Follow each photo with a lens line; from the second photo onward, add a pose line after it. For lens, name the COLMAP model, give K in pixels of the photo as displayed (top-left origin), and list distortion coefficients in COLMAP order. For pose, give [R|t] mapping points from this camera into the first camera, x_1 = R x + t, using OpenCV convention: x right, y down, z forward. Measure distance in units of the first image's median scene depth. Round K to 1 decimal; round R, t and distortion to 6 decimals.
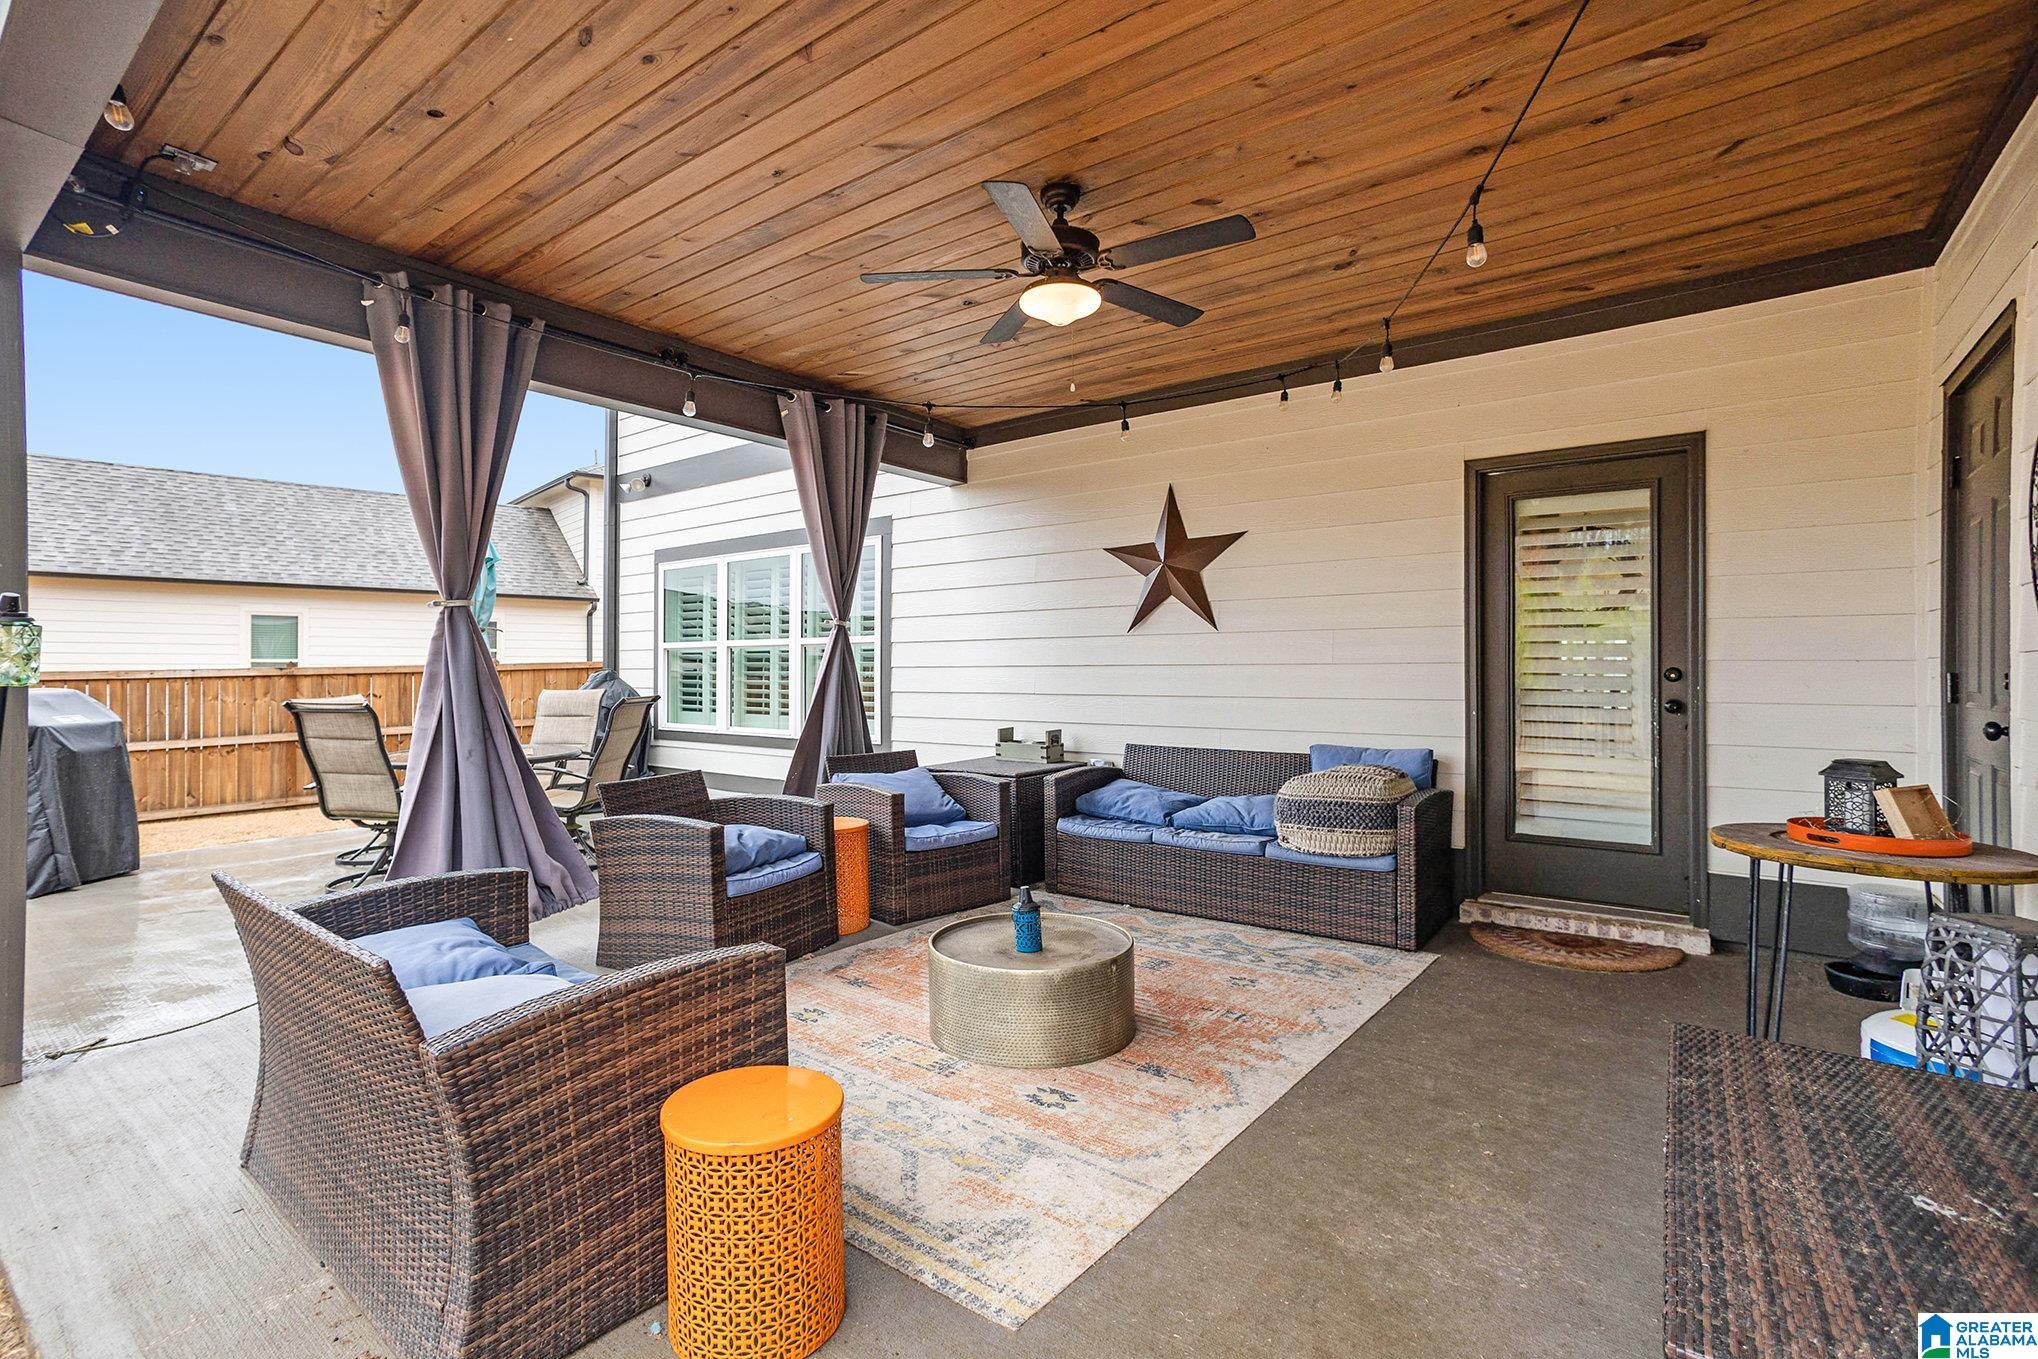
lens RADIAL K [[901.5, 0, 1006.5], [0, 901.5, 668.0], [0, 0, 1]] dist [-0.038307, 0.018475]
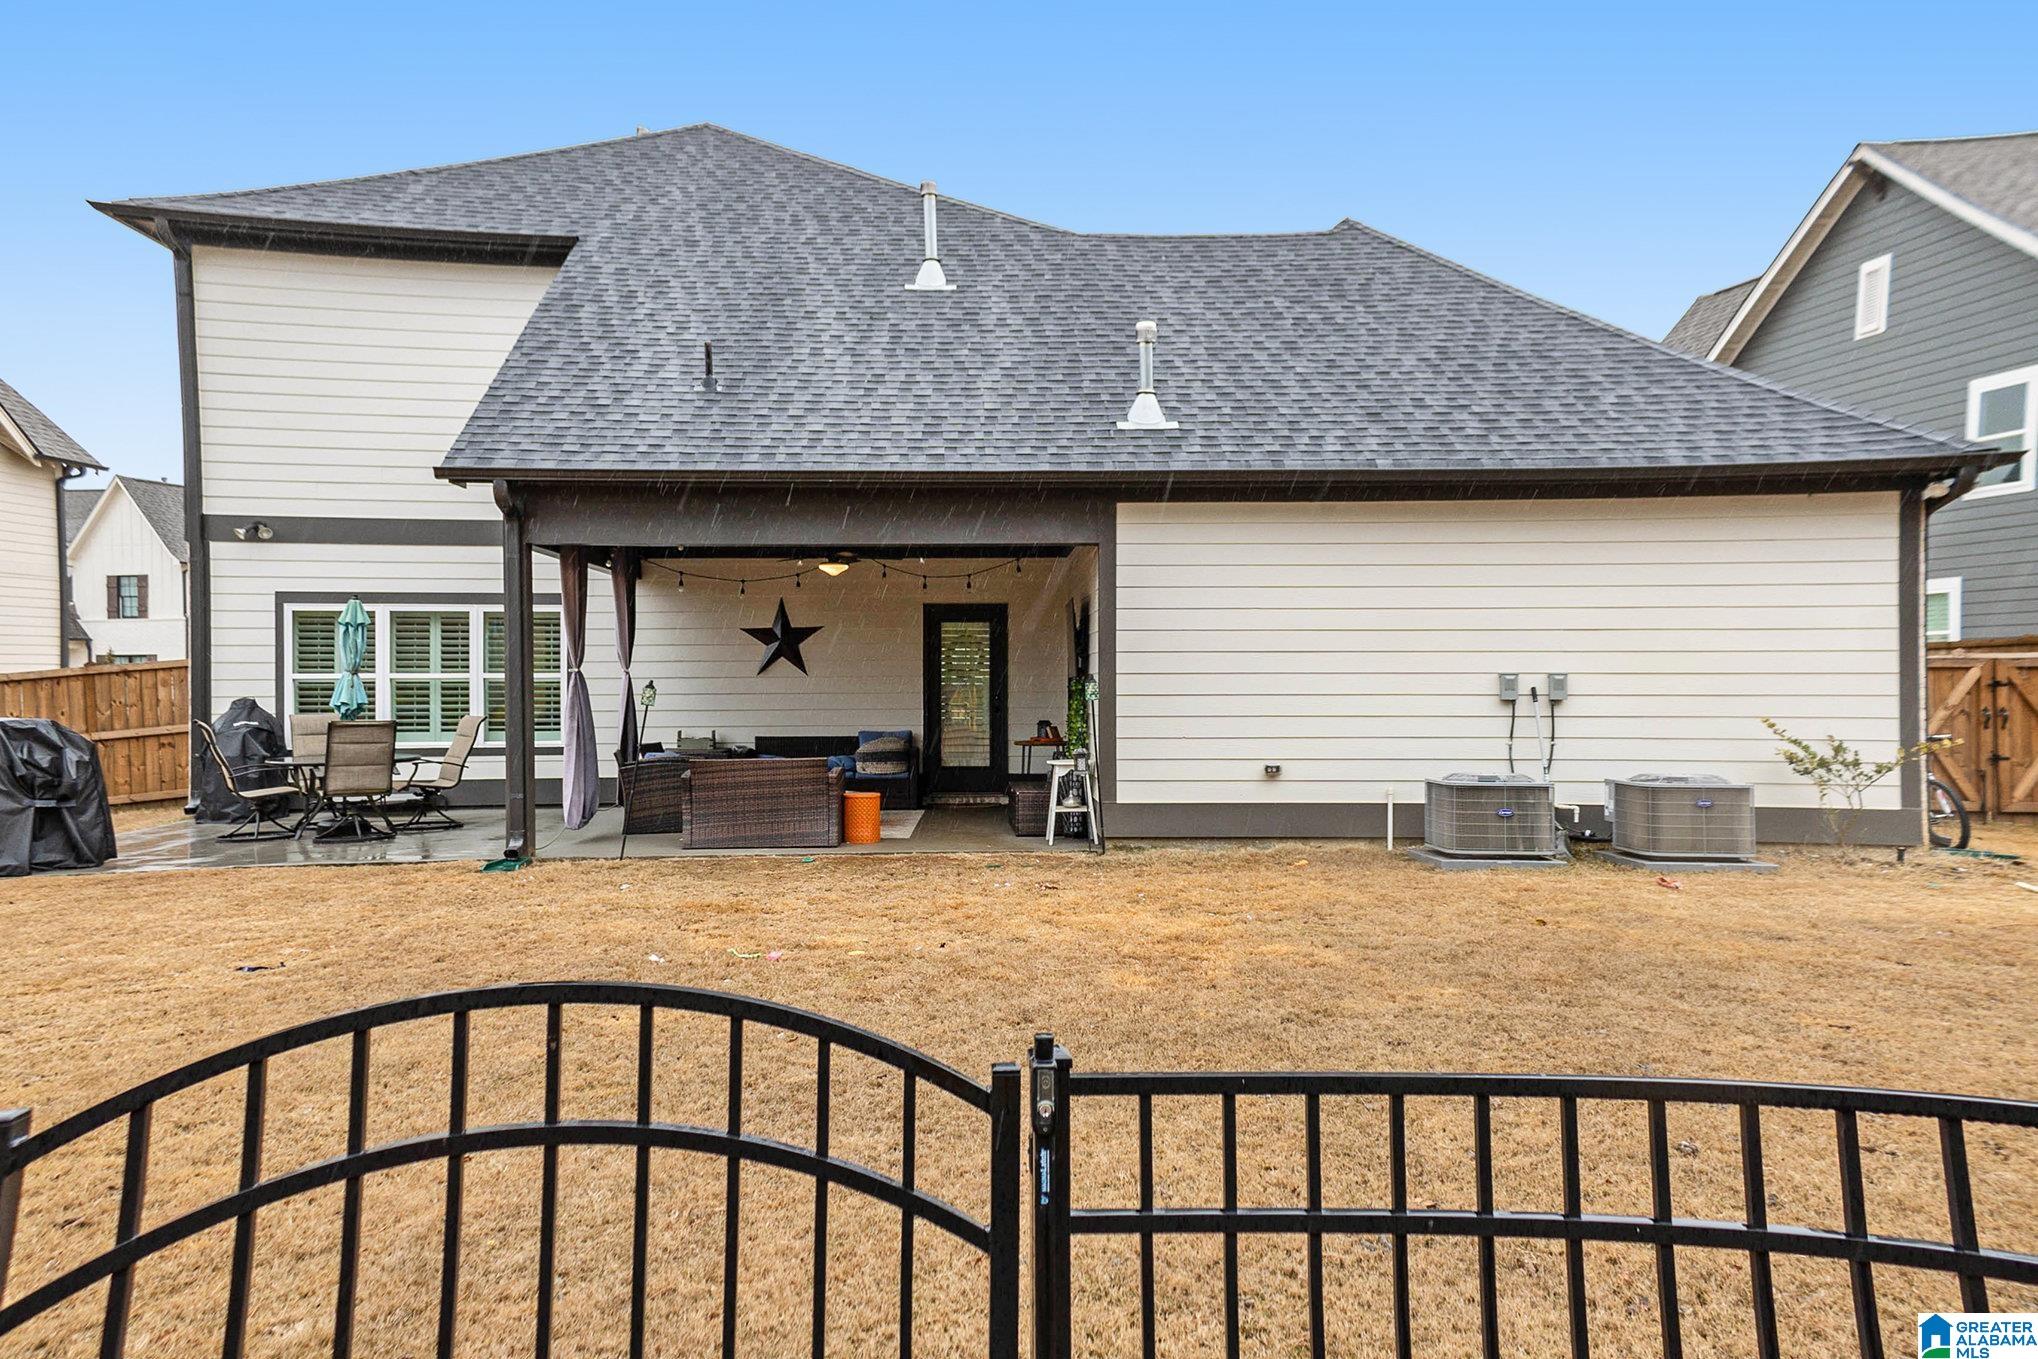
lens RADIAL K [[1387.1, 0, 1002.2], [0, 1387.1, 693.9], [0, 0, 1]] dist [0.200313, 0.012401]
pose [[0.773999, -0.006080, 0.633158, -1.321223], [-0.000413, 0.999949, 0.010107, -0.032252], [-0.633187, -0.008084, 0.773957, -1.570105]]
